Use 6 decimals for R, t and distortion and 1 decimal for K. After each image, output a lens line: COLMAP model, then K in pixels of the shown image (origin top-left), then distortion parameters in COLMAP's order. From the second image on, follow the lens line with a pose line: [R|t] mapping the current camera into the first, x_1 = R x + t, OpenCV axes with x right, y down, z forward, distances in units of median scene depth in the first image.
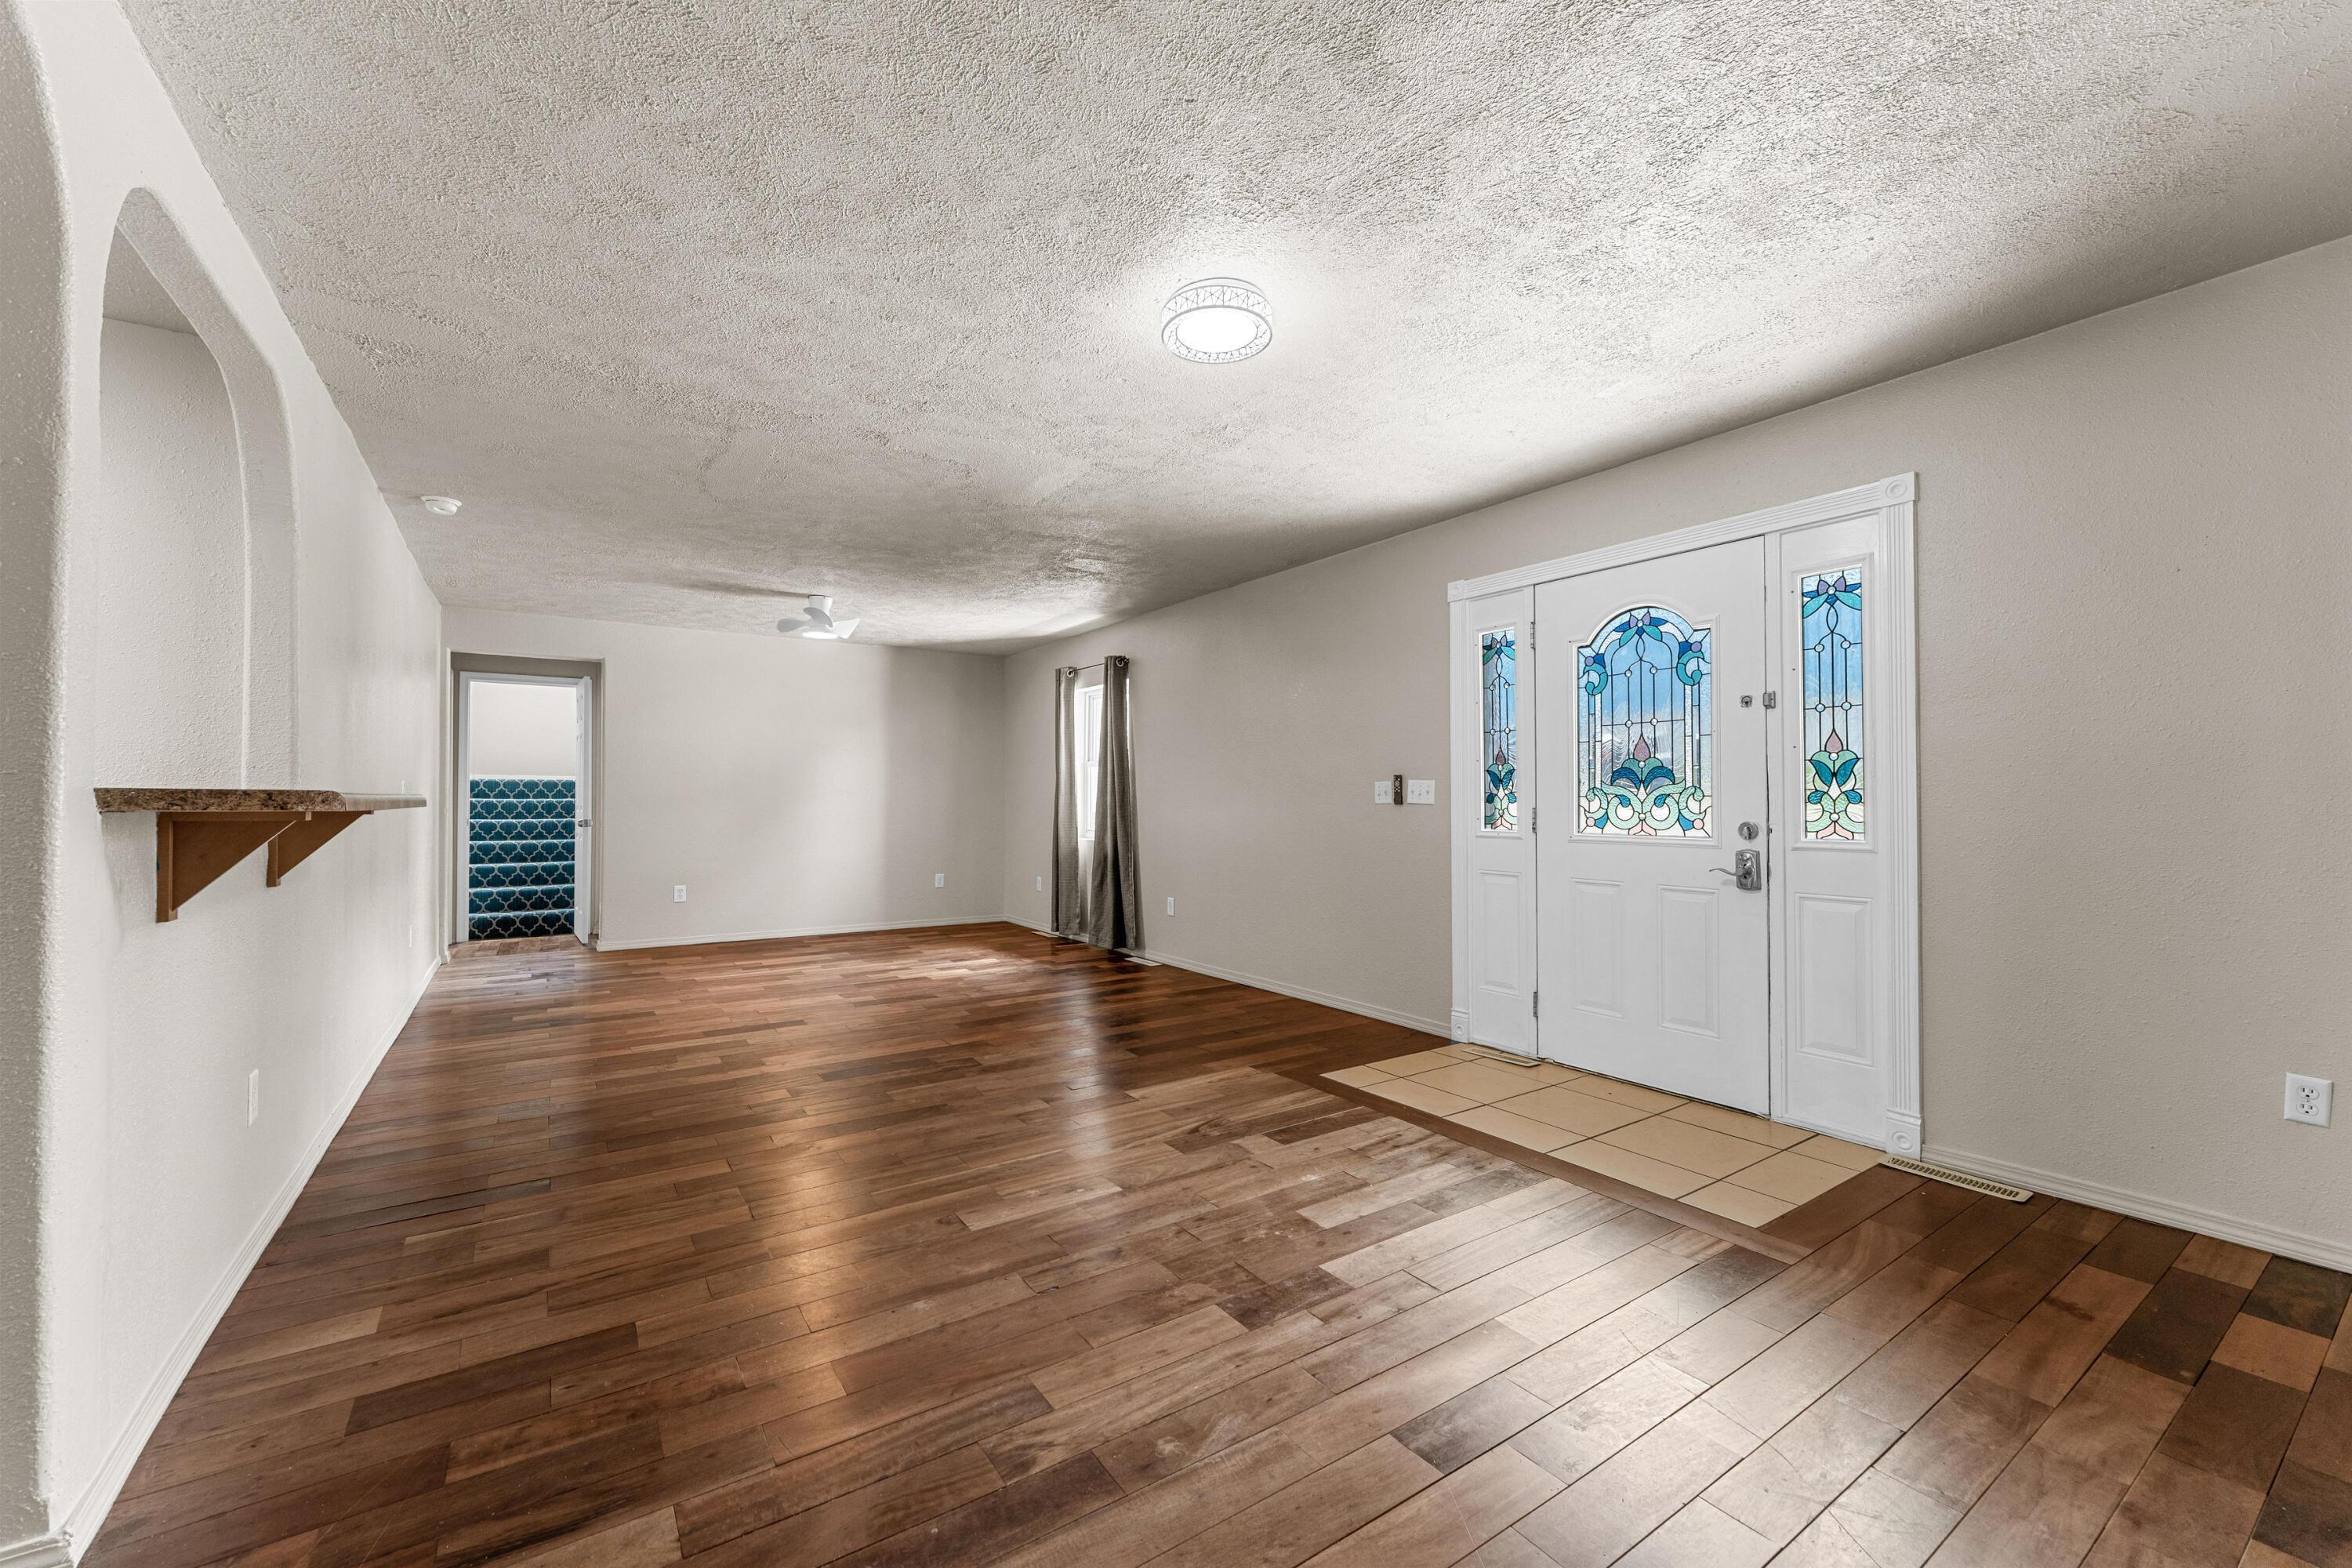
lens RADIAL K [[932.3, 0, 1160.6], [0, 932.3, 787.6], [0, 0, 1]] dist [0.000454, -0.000459]
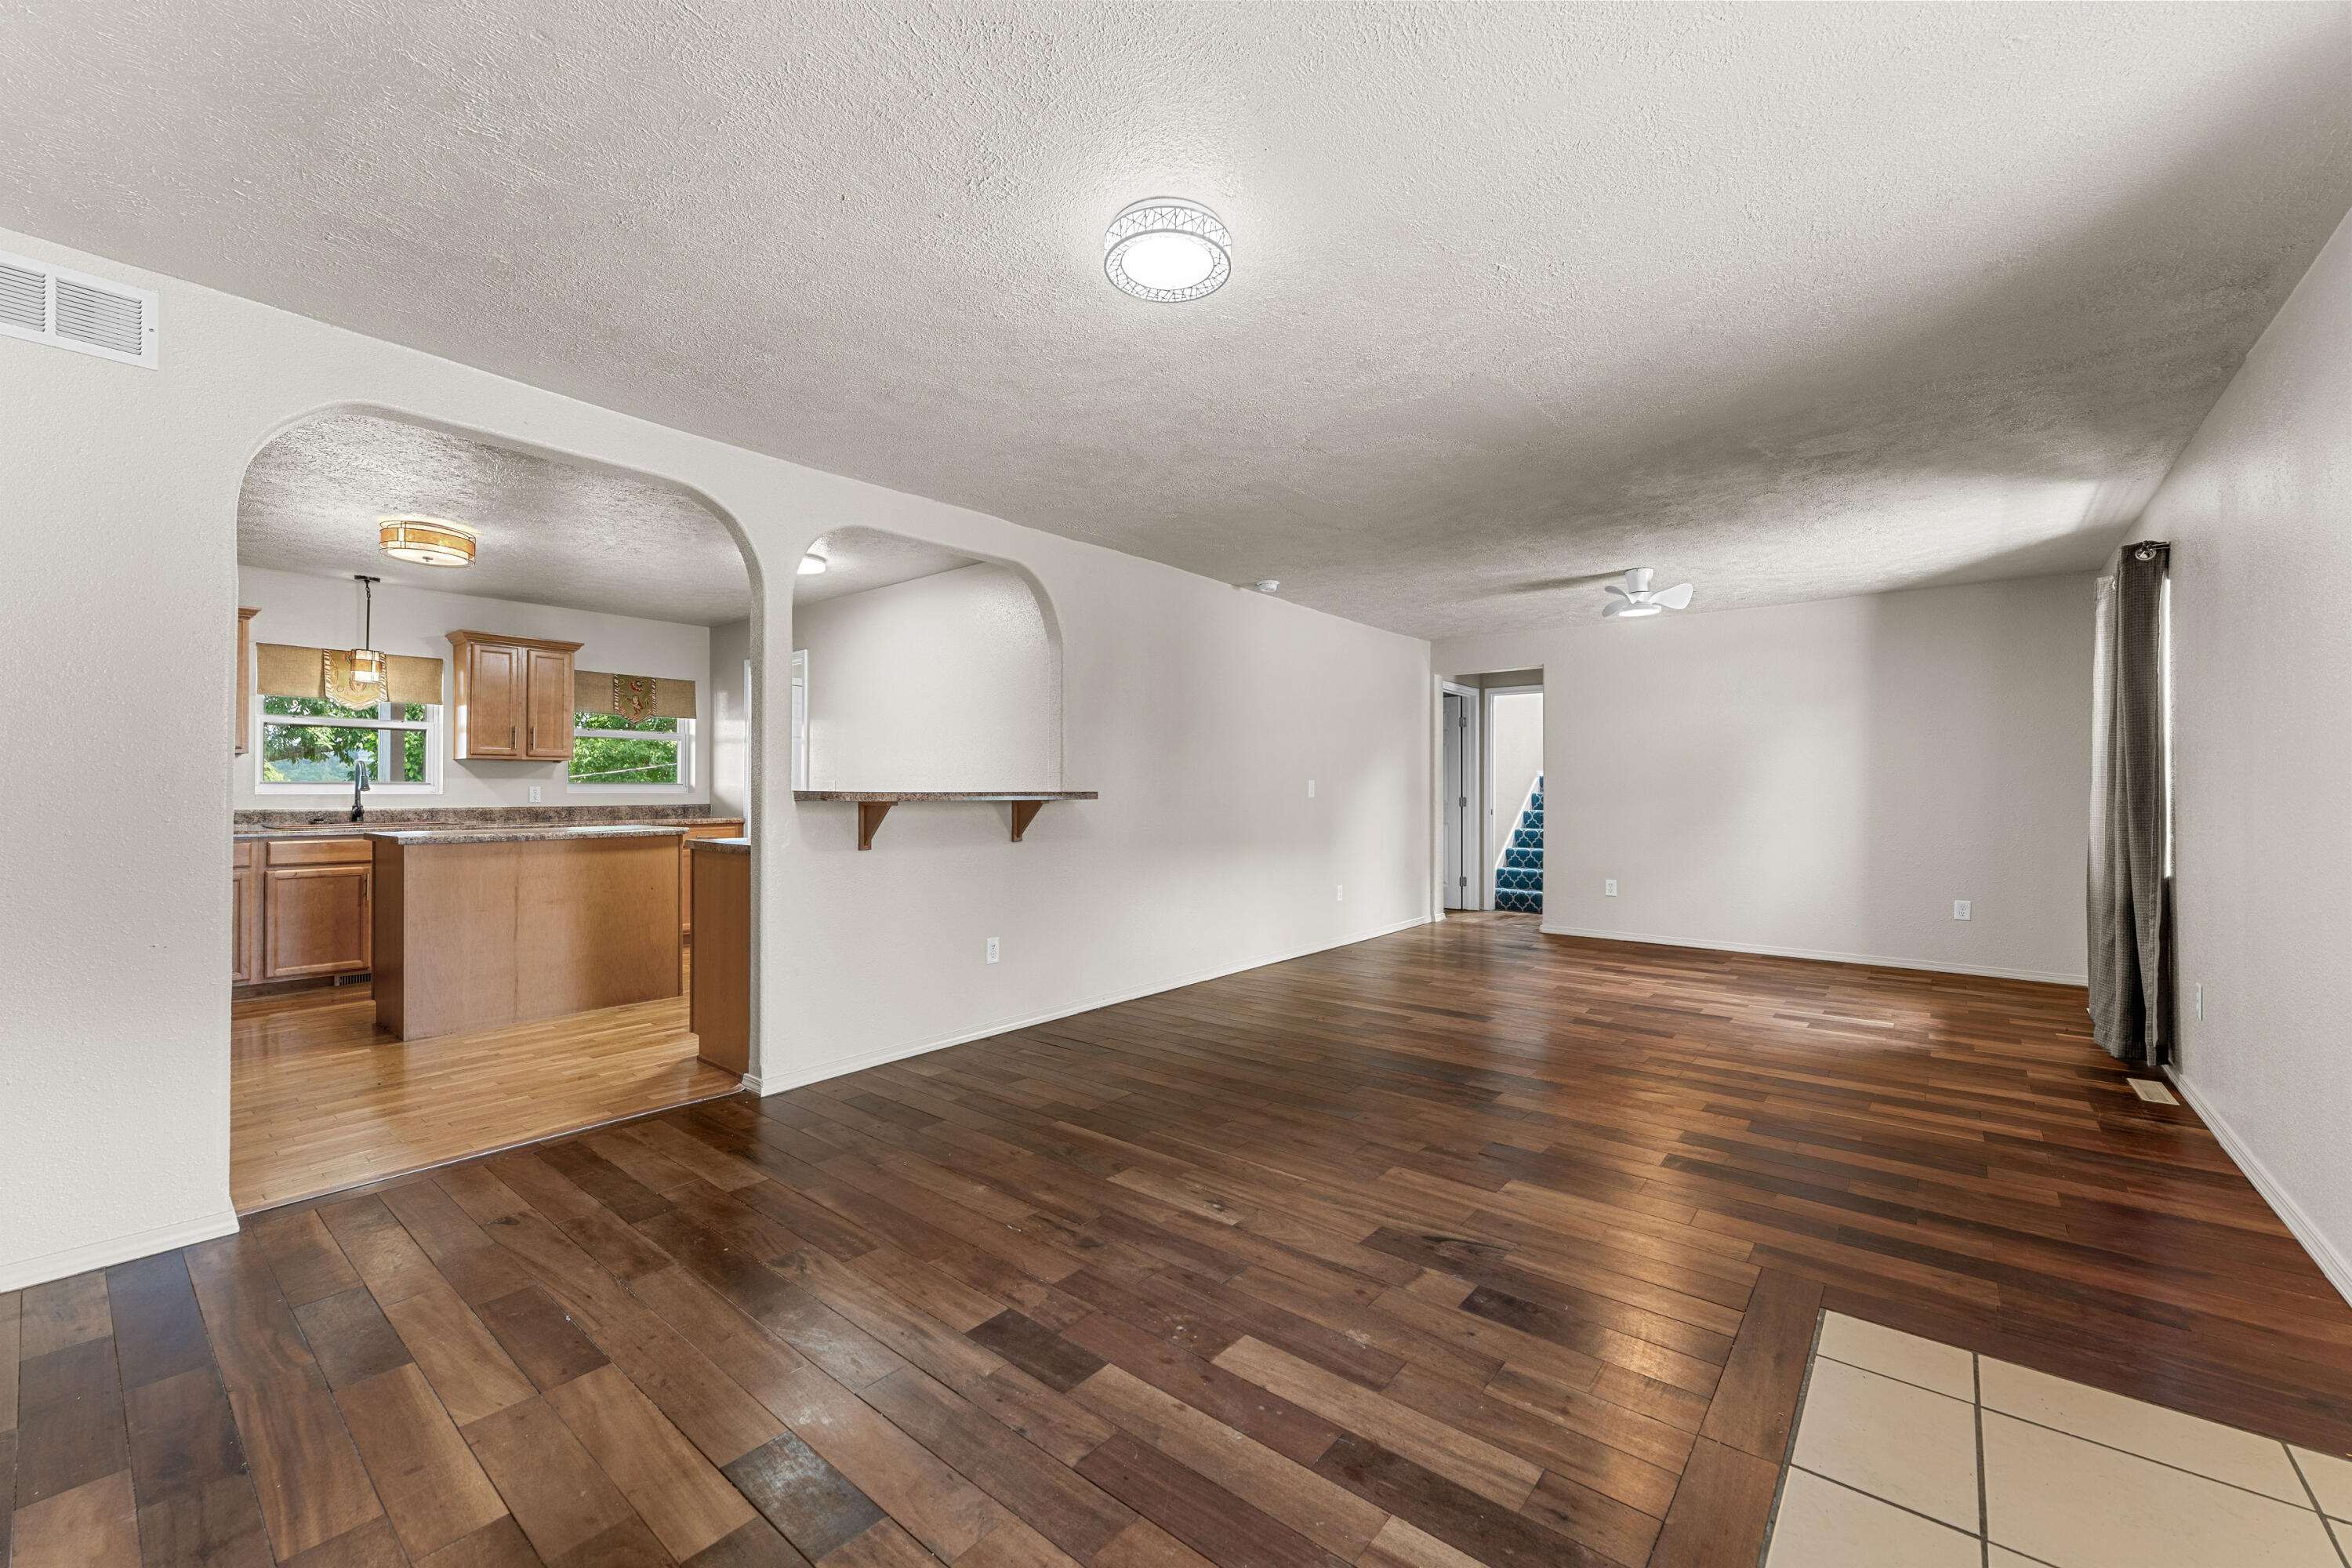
lens RADIAL K [[932.3, 0, 1171.1], [0, 932.3, 785.4], [0, 0, 1]] dist [0.000454, -0.000459]
pose [[0.290051, -0.005154, -0.956997, 0.683786], [0.011154, 0.999936, -0.002005, 0.000732], [0.956946, -0.010093, 0.290089, 0.568603]]
